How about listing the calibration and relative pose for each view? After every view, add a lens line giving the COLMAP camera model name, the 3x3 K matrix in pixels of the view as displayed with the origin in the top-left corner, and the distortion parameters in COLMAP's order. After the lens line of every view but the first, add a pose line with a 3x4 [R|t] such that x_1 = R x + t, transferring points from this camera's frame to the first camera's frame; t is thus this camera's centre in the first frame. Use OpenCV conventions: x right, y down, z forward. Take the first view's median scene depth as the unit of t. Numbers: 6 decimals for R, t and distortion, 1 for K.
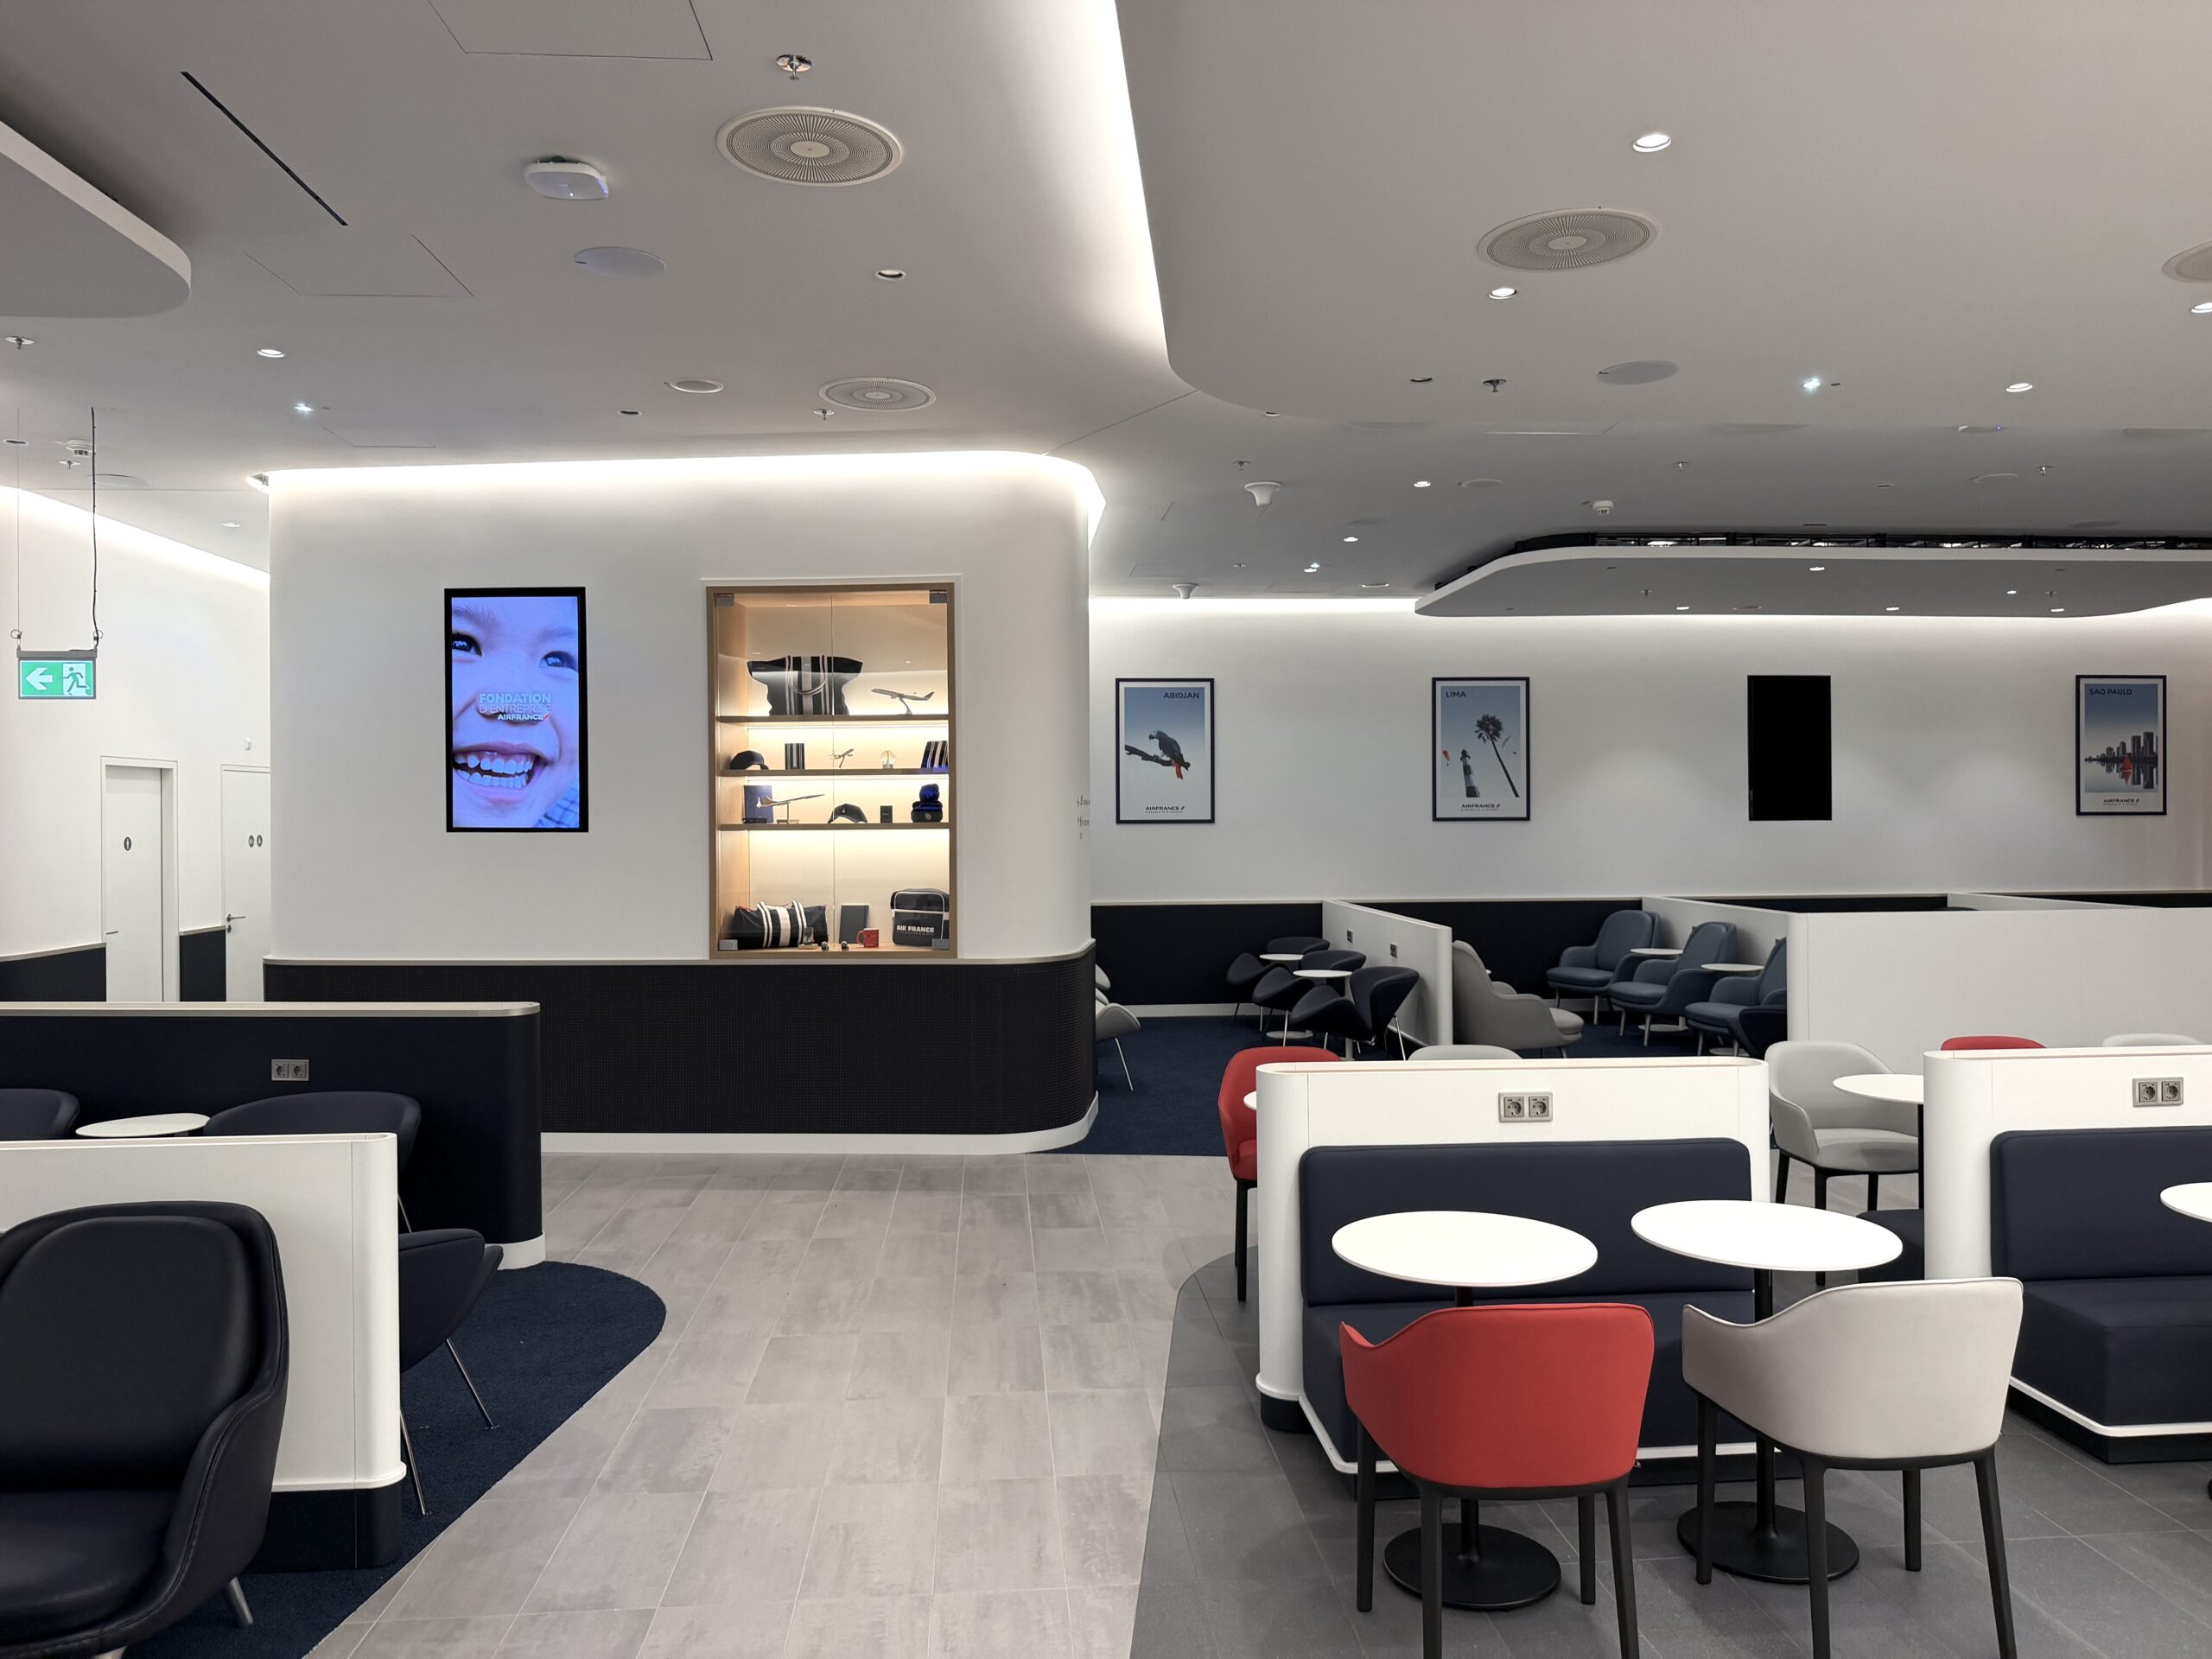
lens RADIAL K [[1546.3, 0, 1106.0], [0, 1546.3, 829.5], [0, 0, 1]] dist [0.056578, -0.069473]
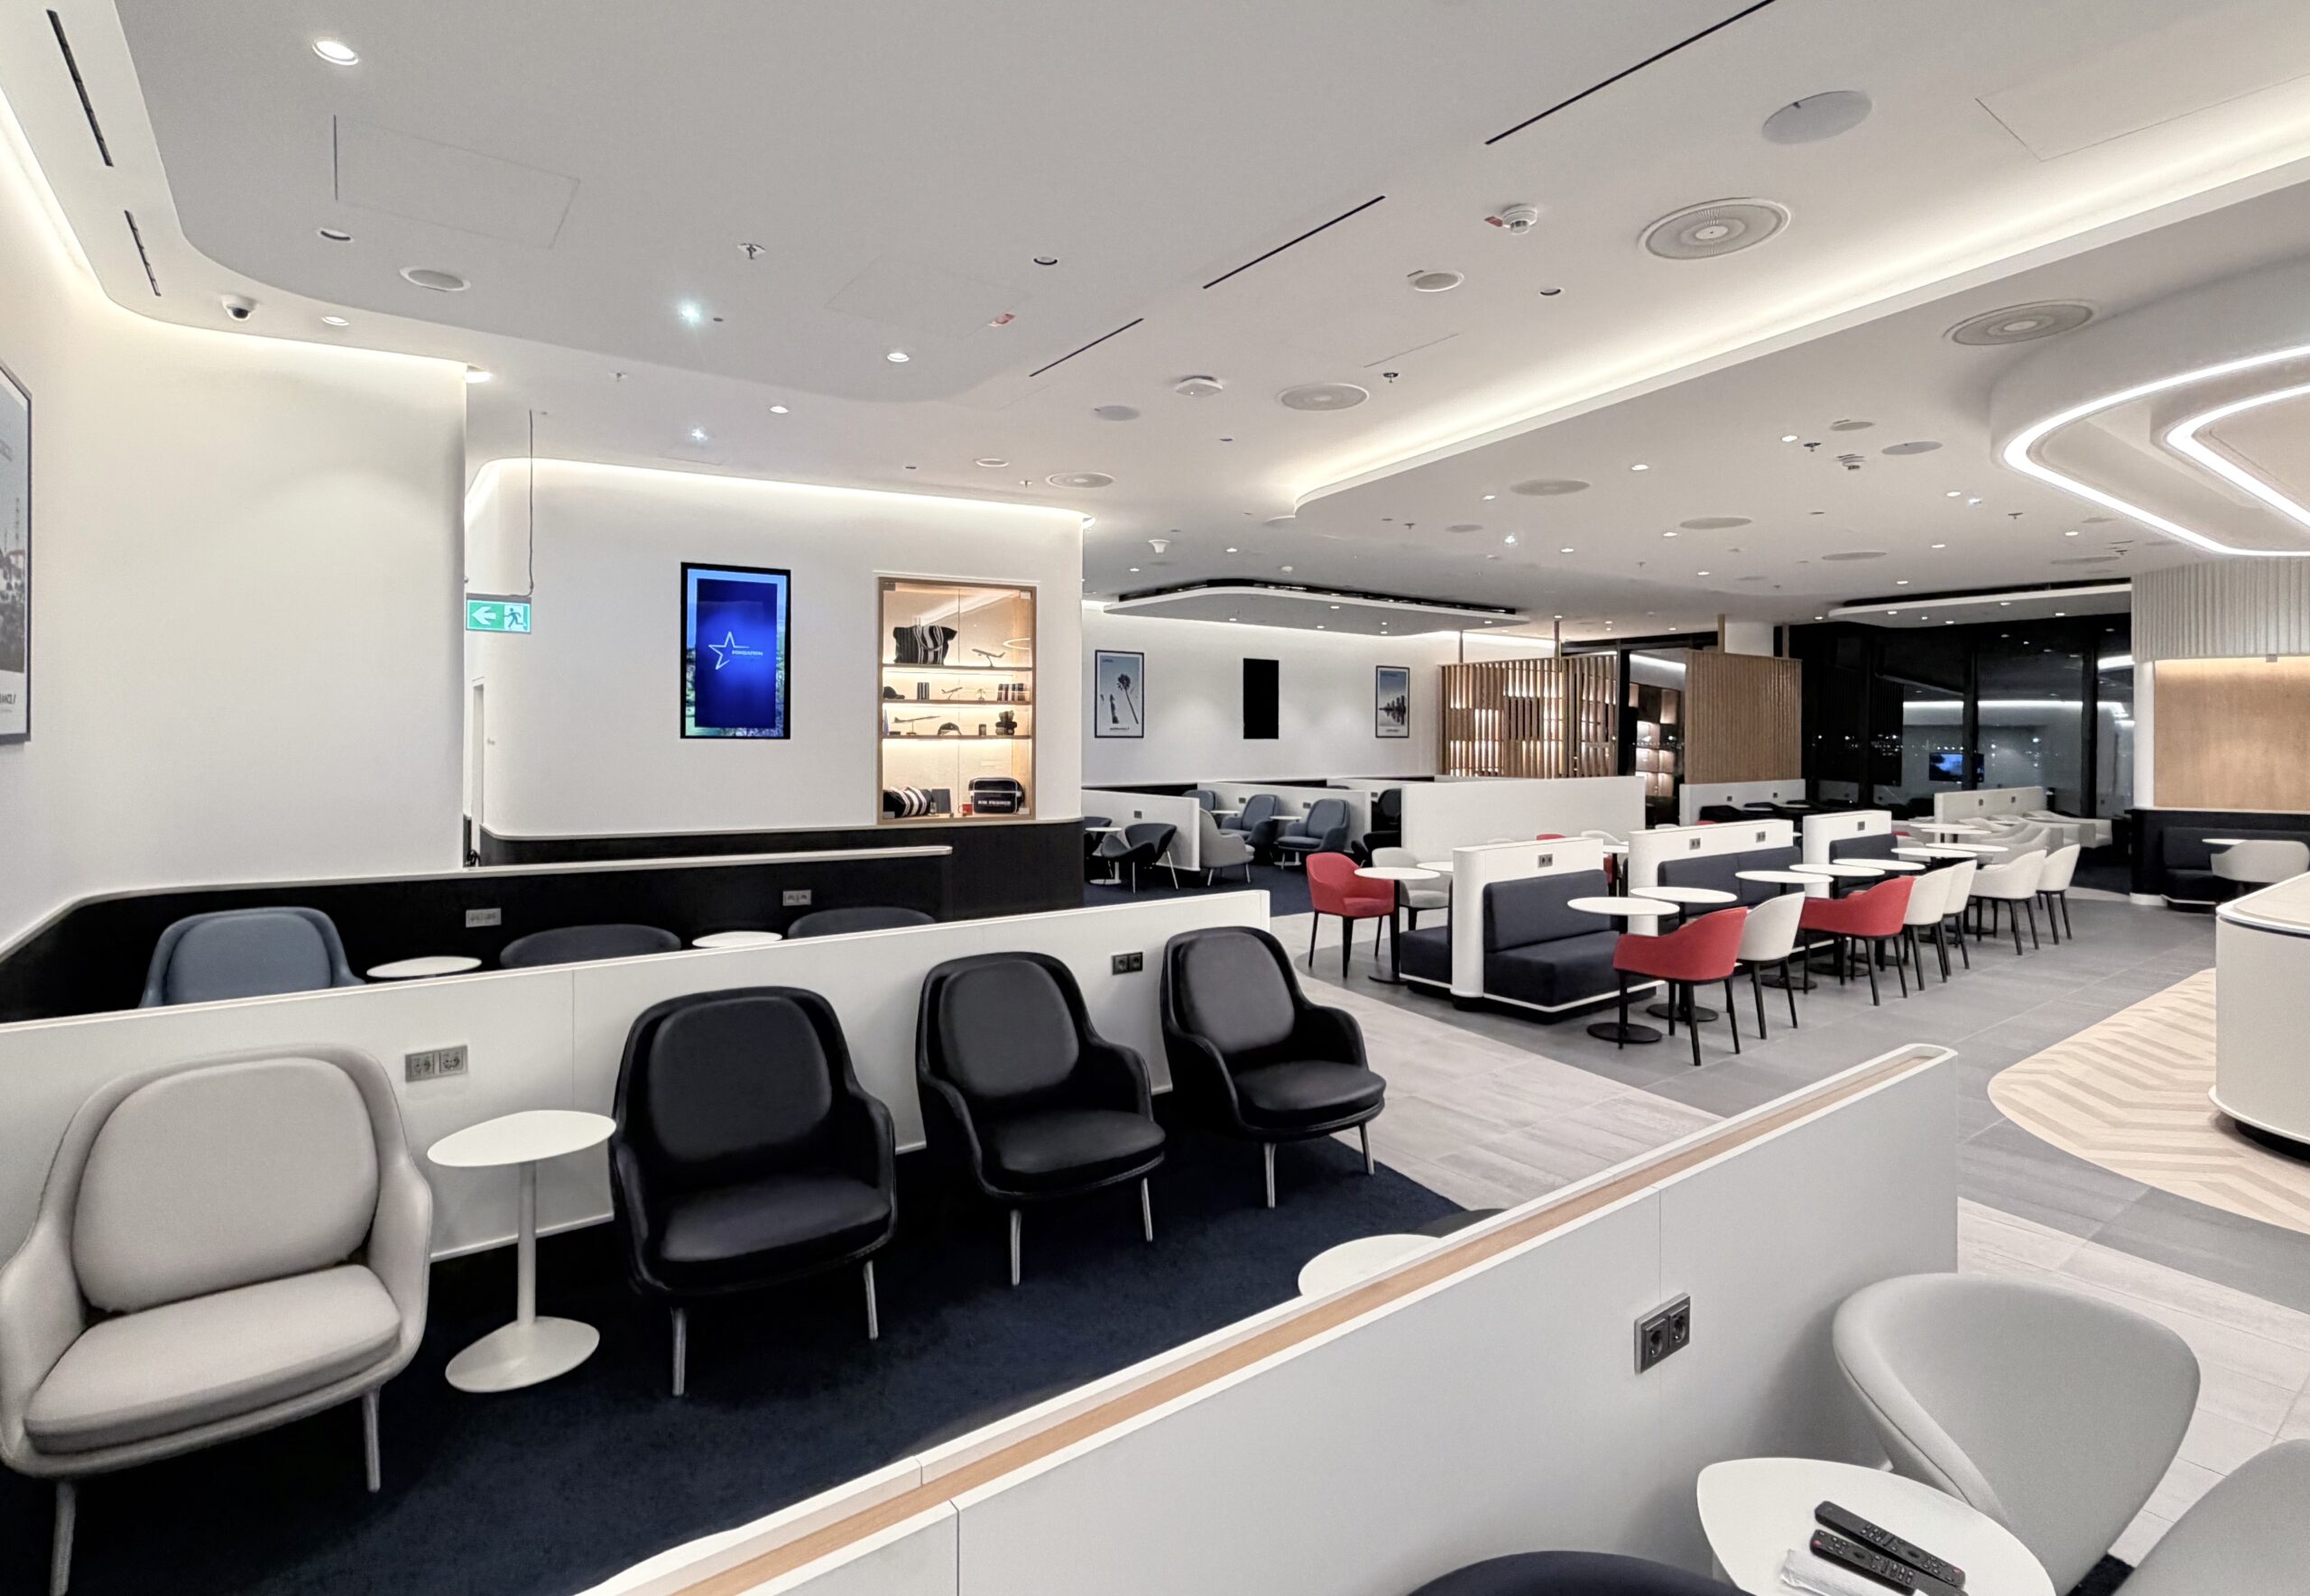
lens RADIAL K [[1118.2, 0, 1142.2], [0, 1118.2, 745.1], [0, 0, 1]] dist [0.001321, 0.000339]
pose [[0.850319, 0.004868, 0.526244, -0.595897], [-0.004253, 0.999988, -0.002377, 0.007995], [-0.526250, -0.000217, 0.850330, -0.050461]]
